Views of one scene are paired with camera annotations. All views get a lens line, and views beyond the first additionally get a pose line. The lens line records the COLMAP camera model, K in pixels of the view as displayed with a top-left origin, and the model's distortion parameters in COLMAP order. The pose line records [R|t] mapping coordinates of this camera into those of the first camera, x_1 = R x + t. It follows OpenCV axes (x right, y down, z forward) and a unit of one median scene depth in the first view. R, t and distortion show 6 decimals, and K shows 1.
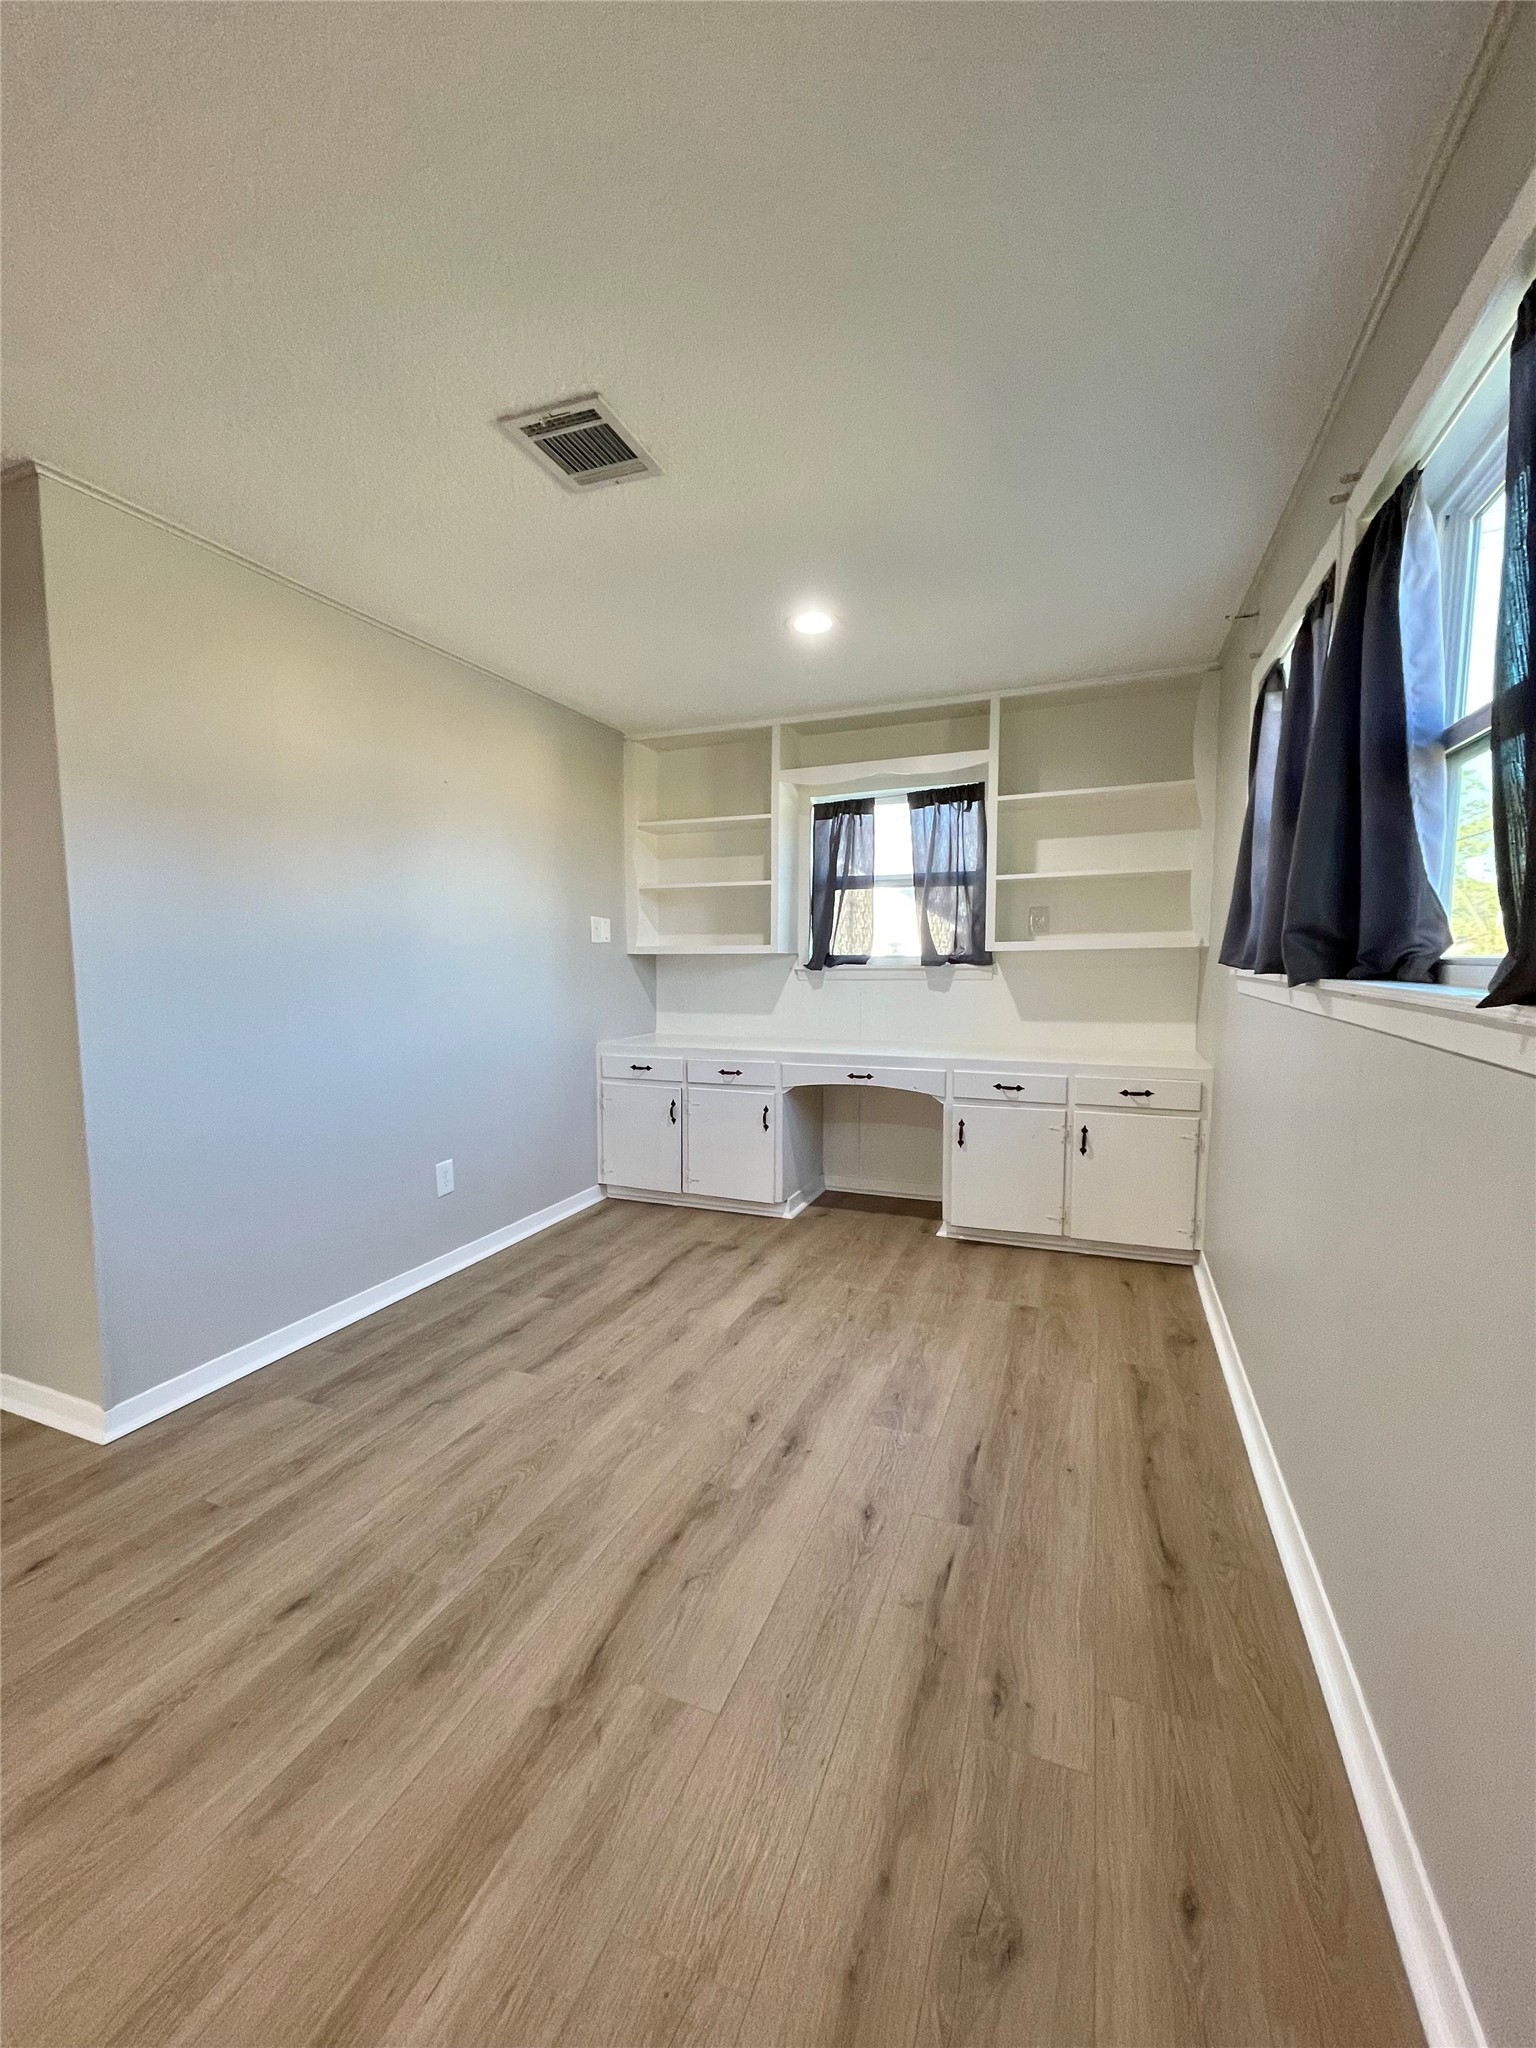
lens RADIAL K [[823.4, 0, 772.2], [0, 823.4, 1028.3], [0, 0, 1]] dist [-0.002245, 0.000201]
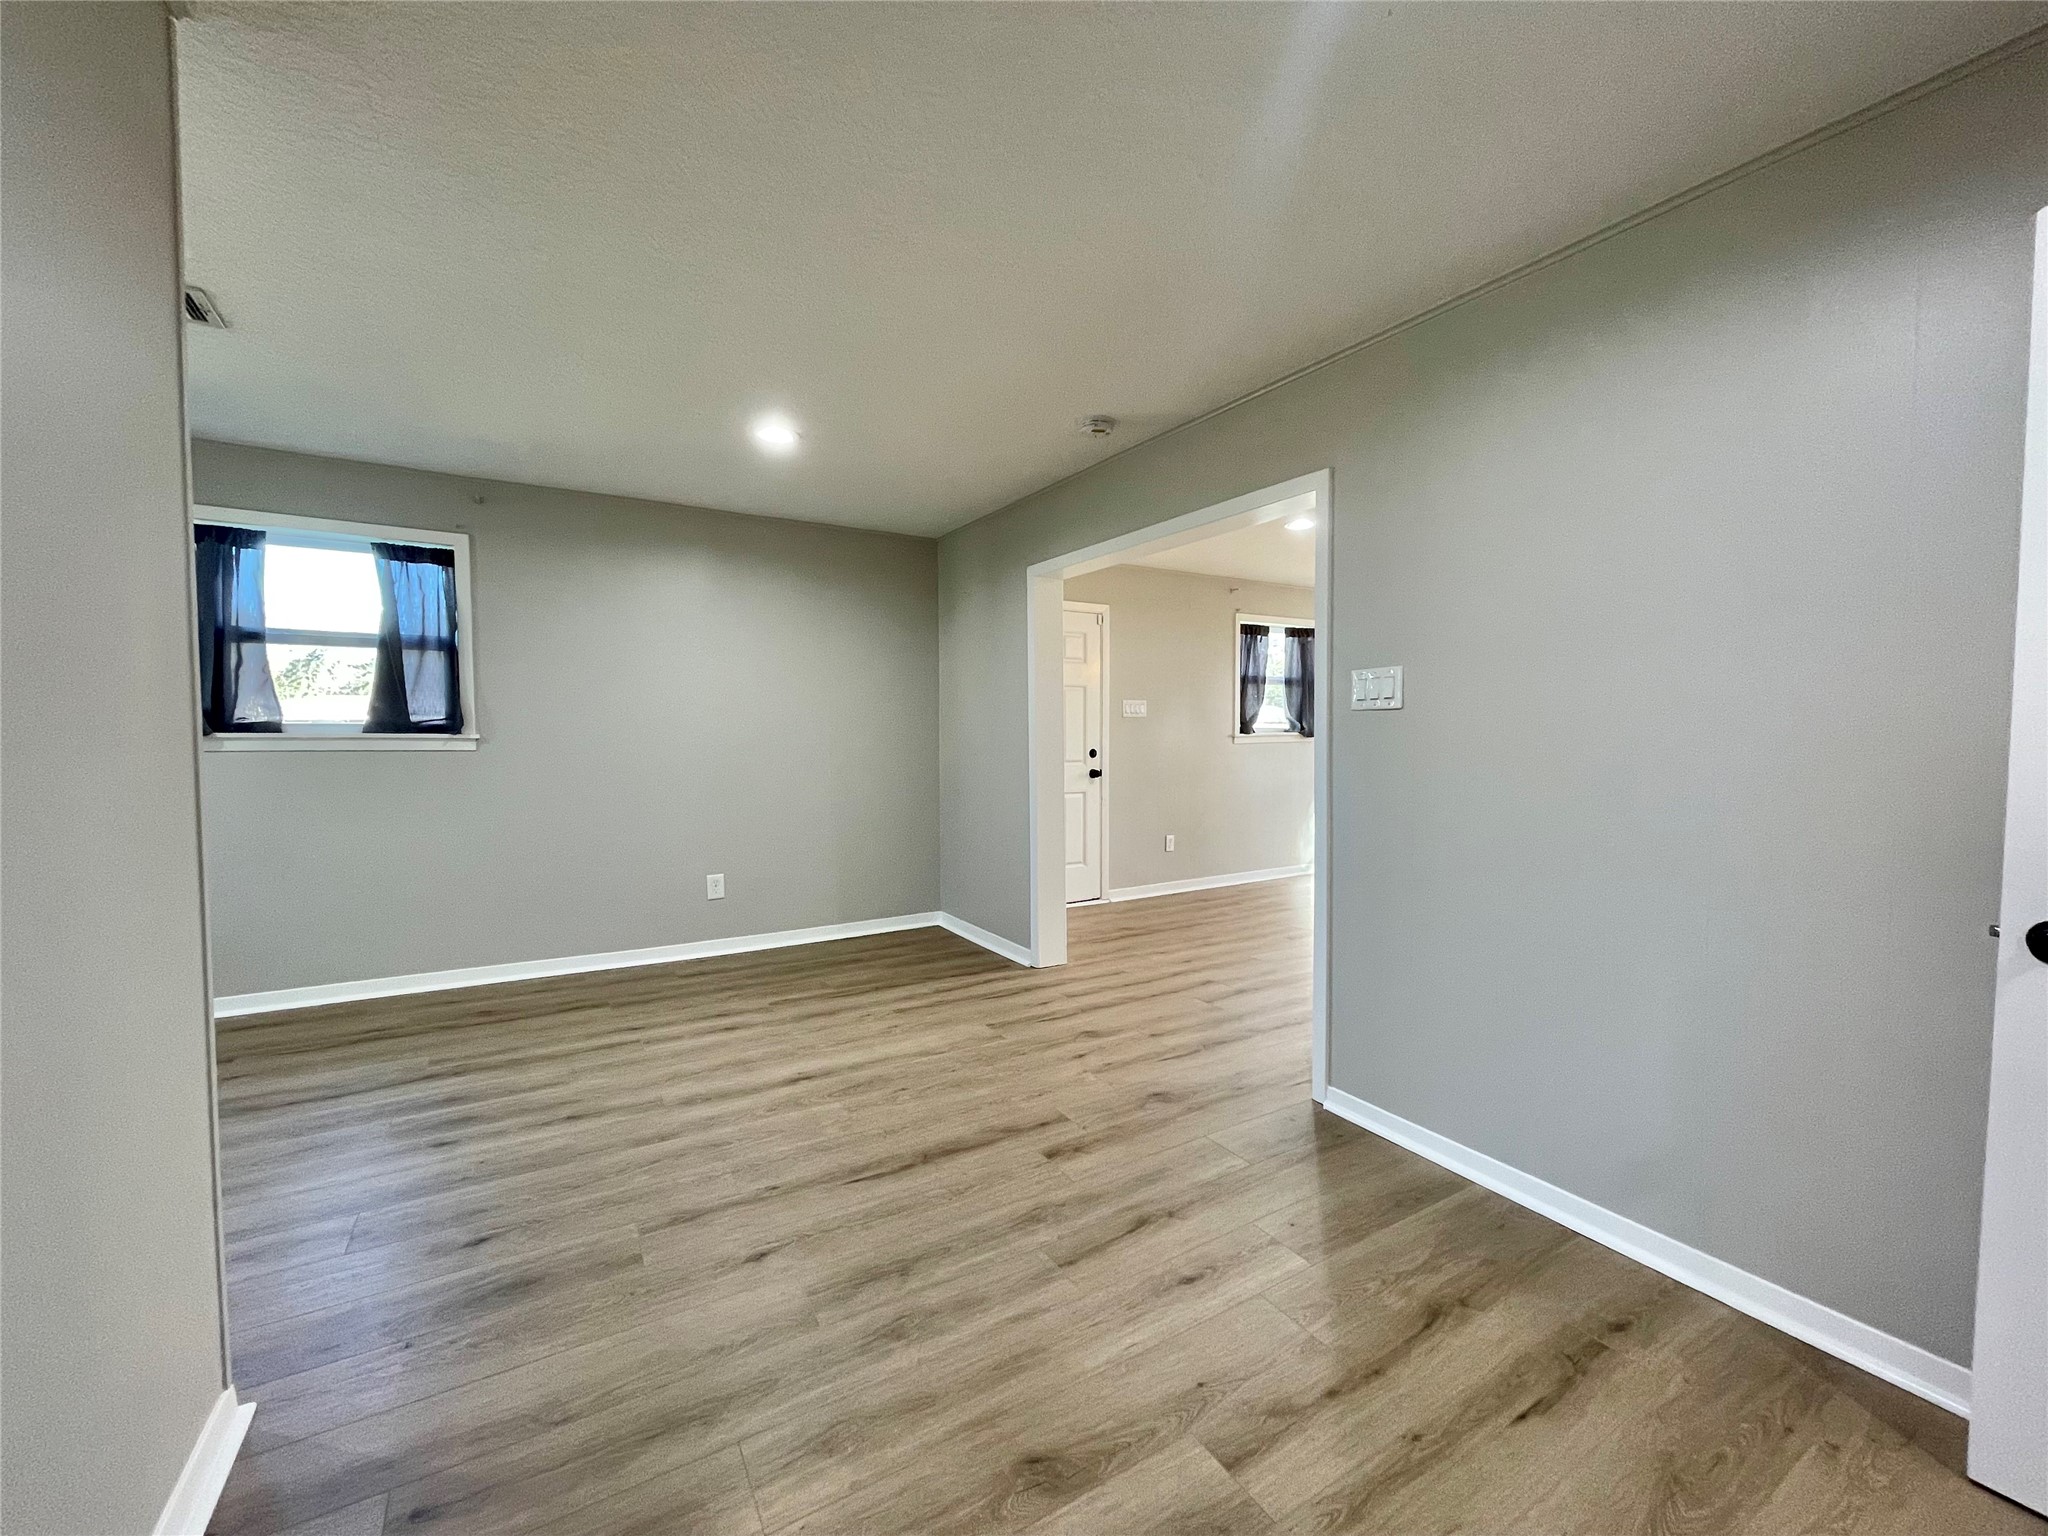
lens RADIAL K [[823.4, 0, 1024.0], [0, 823.4, 768.0], [0, 0, 1]] dist [-0.002245, 0.000201]
pose [[-0.794195, -0.028564, 0.606991, -0.979977], [0.052690, 0.991895, 0.115618, -0.045271], [-0.605374, 0.123806, -0.786254, 0.610958]]
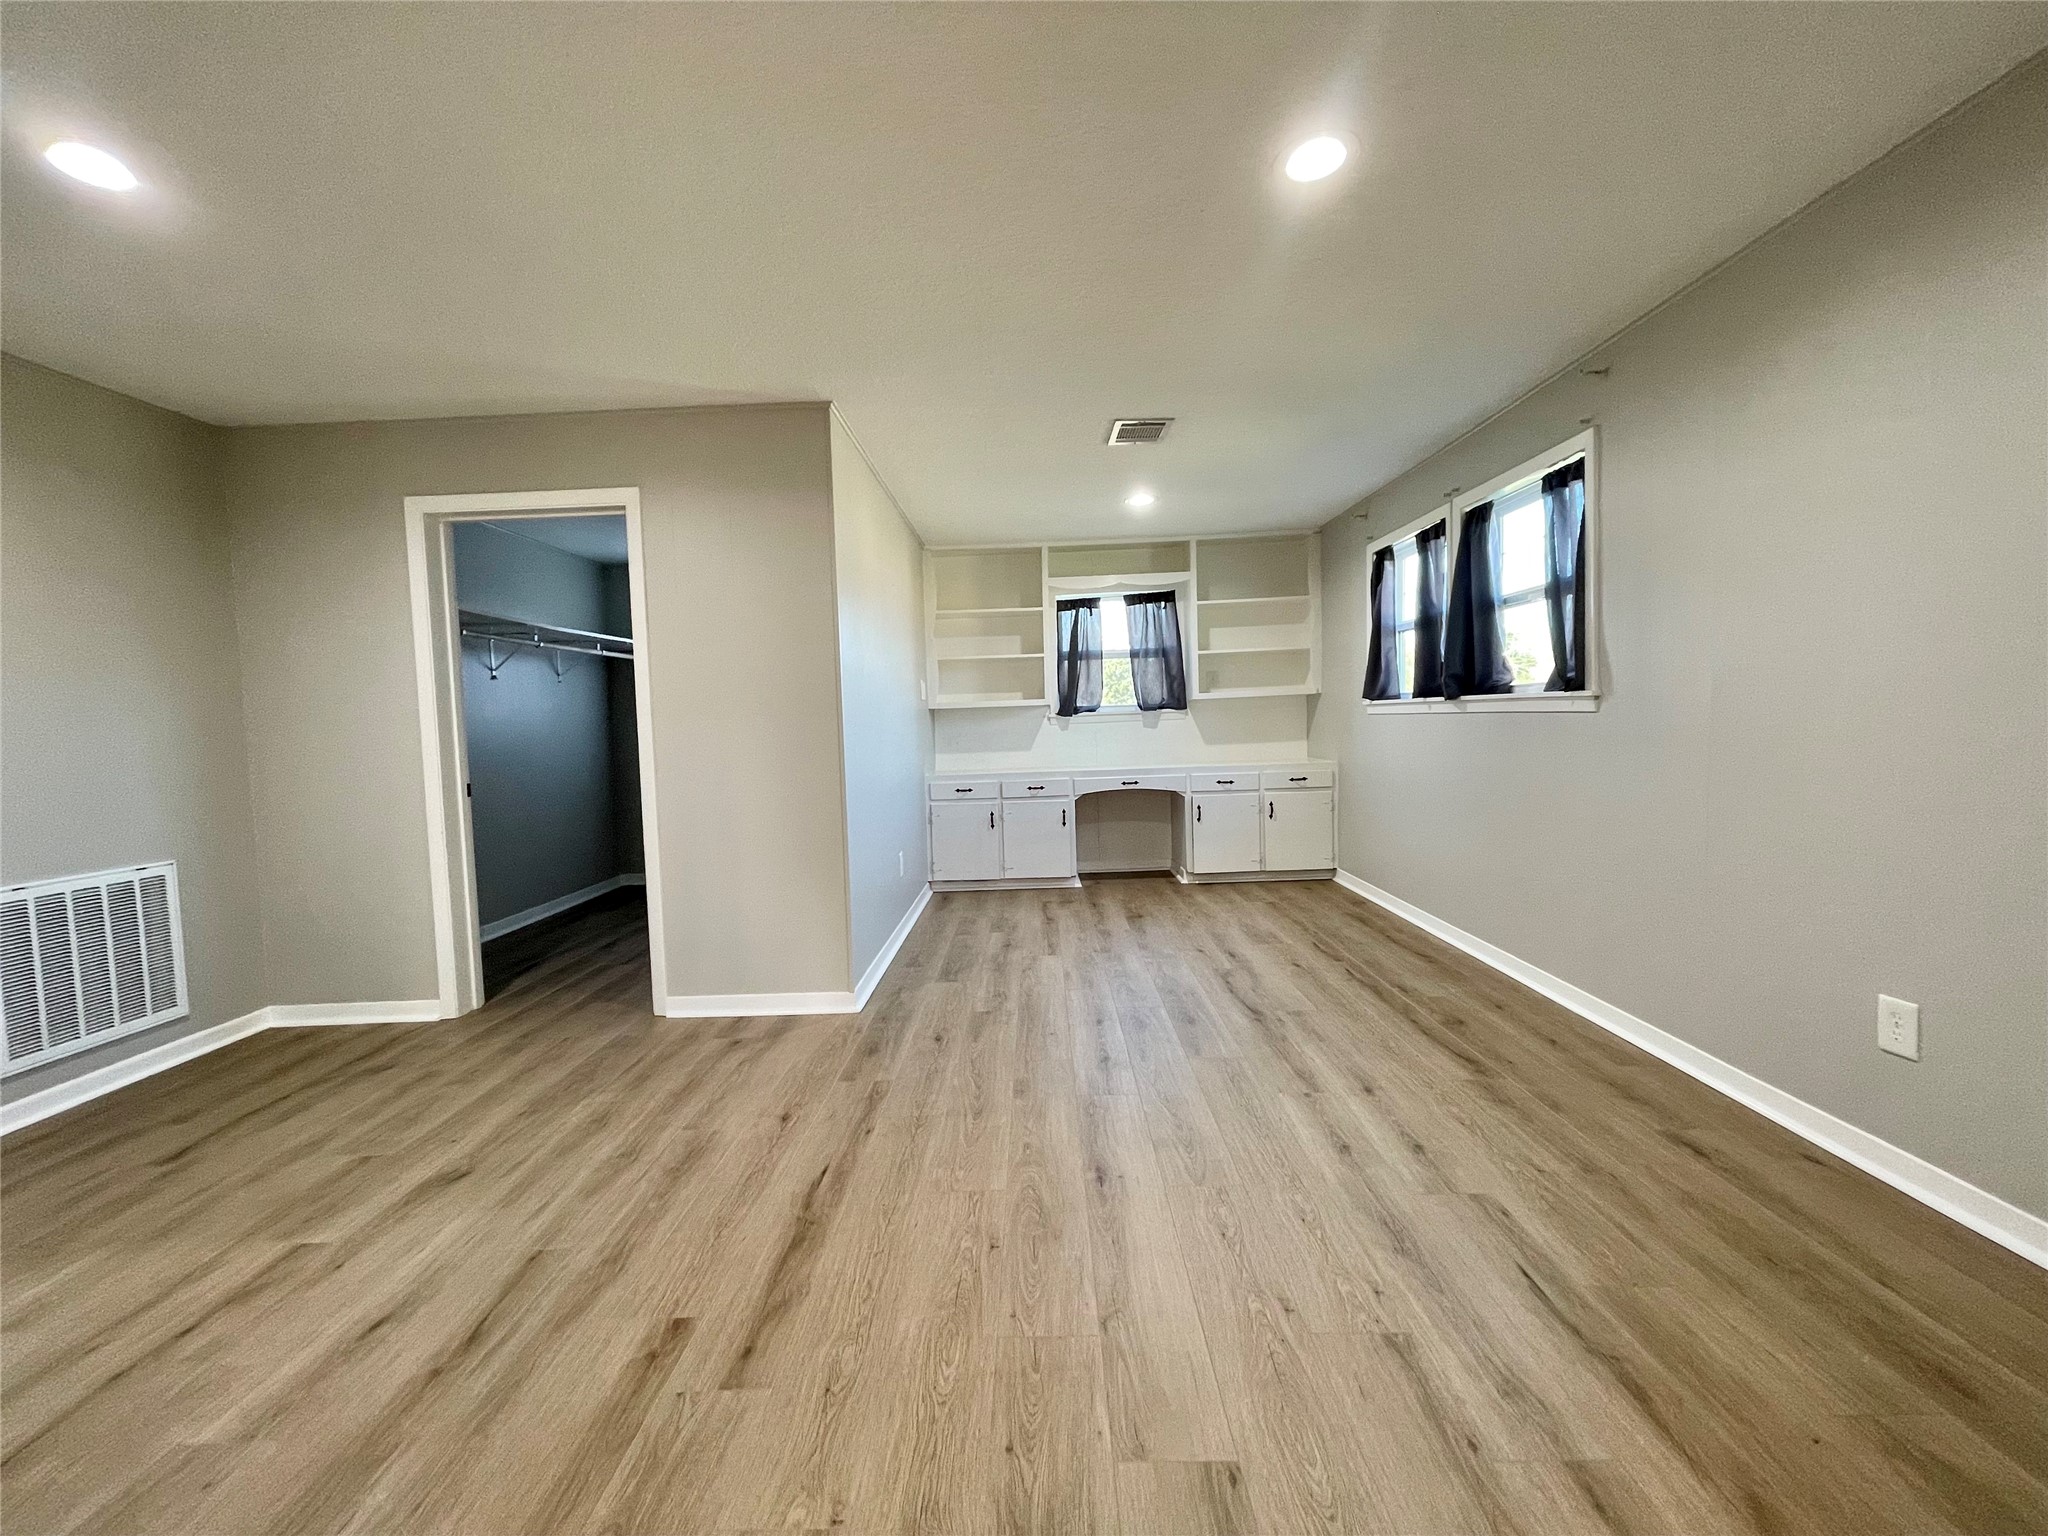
lens RADIAL K [[823.4, 0, 1024.0], [0, 823.4, 768.0], [0, 0, 1]] dist [-0.002245, 0.000201]
pose [[0.934277, -0.046120, 0.353552, -0.590941], [0.060006, 0.997794, -0.028410, 0.060445], [-0.351461, 0.047758, 0.934983, -0.334264]]
